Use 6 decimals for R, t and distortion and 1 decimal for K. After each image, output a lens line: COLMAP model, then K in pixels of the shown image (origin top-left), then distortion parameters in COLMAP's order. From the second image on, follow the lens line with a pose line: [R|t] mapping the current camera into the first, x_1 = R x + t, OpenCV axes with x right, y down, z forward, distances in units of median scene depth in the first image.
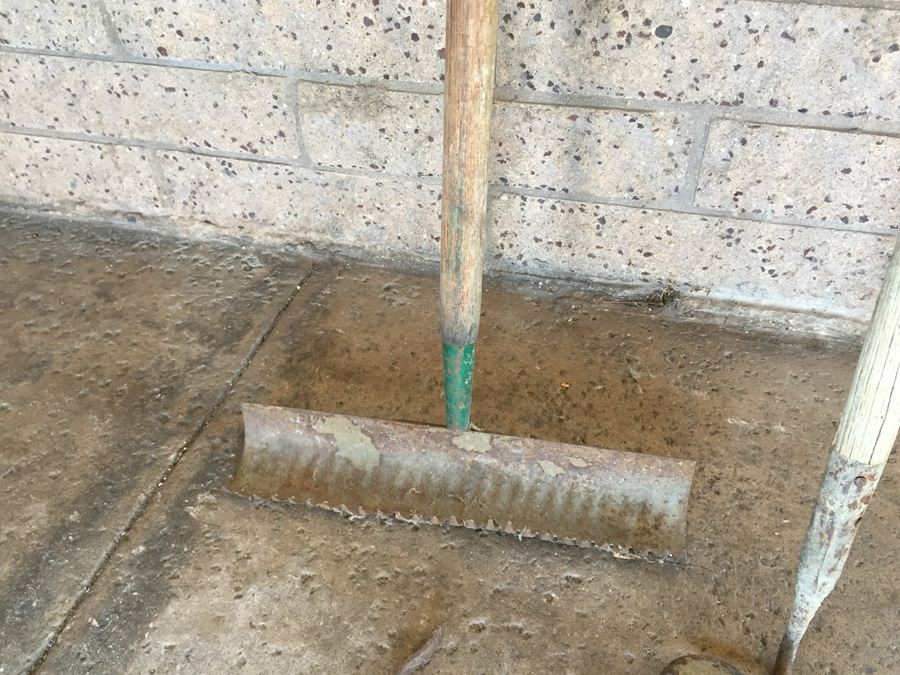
lens RADIAL K [[774.0, 0, 445.0], [0, 774.0, 336.2], [0, 0, 1]] dist [0.097455, -0.147111]
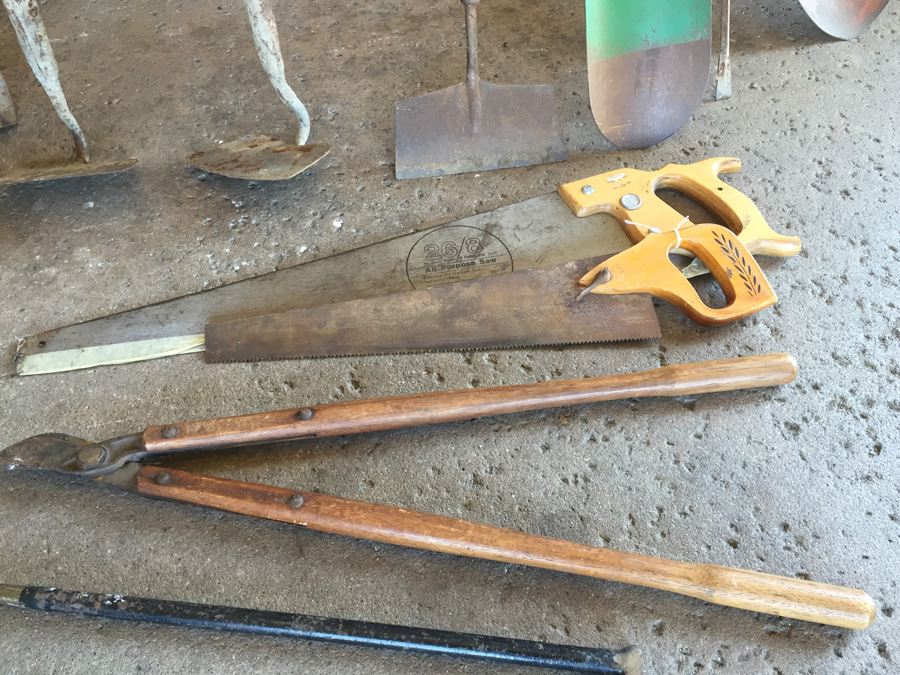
lens RADIAL K [[774.0, 0, 445.0], [0, 774.0, 336.2], [0, 0, 1]] dist [0.097455, -0.147111]
pose [[0.838947, -0.413863, 0.353392, 0.286330], [0.341141, 0.905876, 0.251023, 0.503901], [-0.424018, -0.090038, 0.901167, -0.562956]]
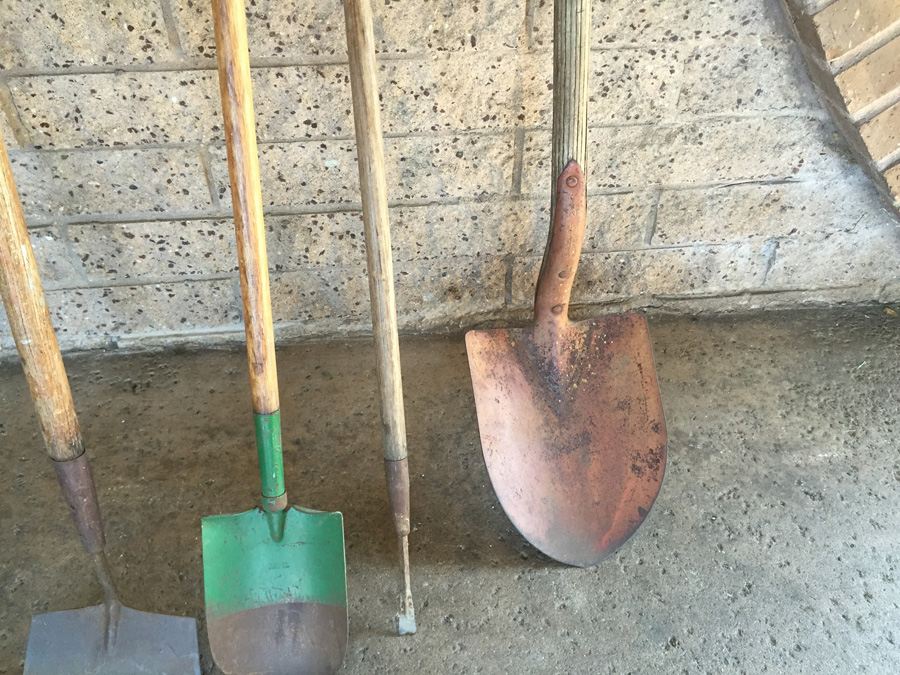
lens RADIAL K [[774.0, 0, 445.0], [0, 774.0, 336.2], [0, 0, 1]] dist [0.097455, -0.147111]
pose [[0.932375, -0.221254, 0.285874, 1.159761], [0.221612, 0.974625, 0.031532, 0.129228], [-0.285597, 0.033953, 0.957748, -0.763945]]
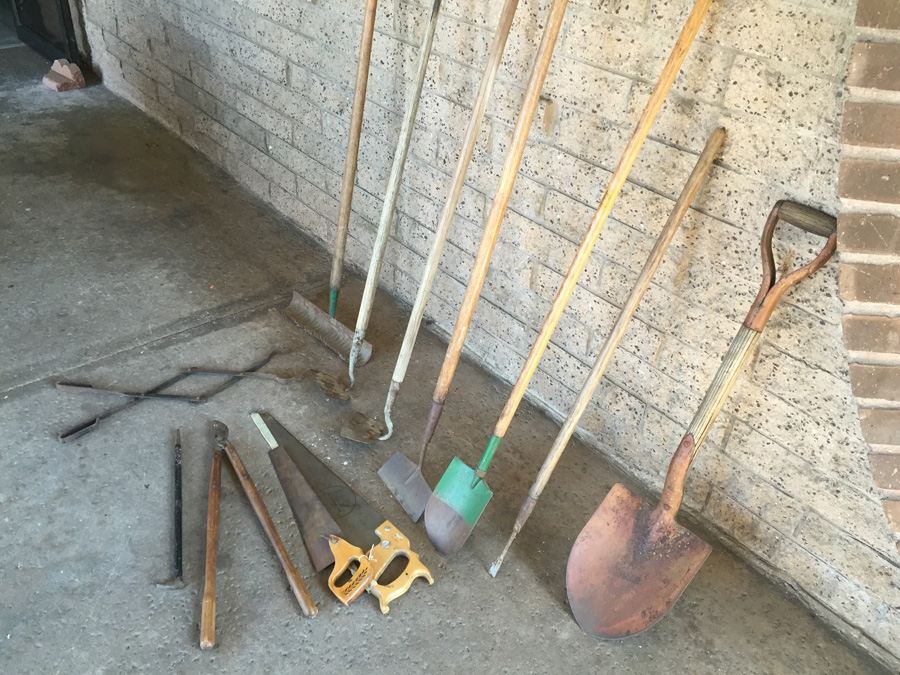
lens RADIAL K [[766.8, 0, 445.6], [0, 766.8, 335.4], [0, 0, 1]] dist [0.099035, -0.139305]
pose [[0.815231, 0.388731, -0.429286, 2.033168], [-0.441320, 0.896978, -0.025843, 0.058122], [0.375014, 0.210521, 0.902799, -2.023104]]
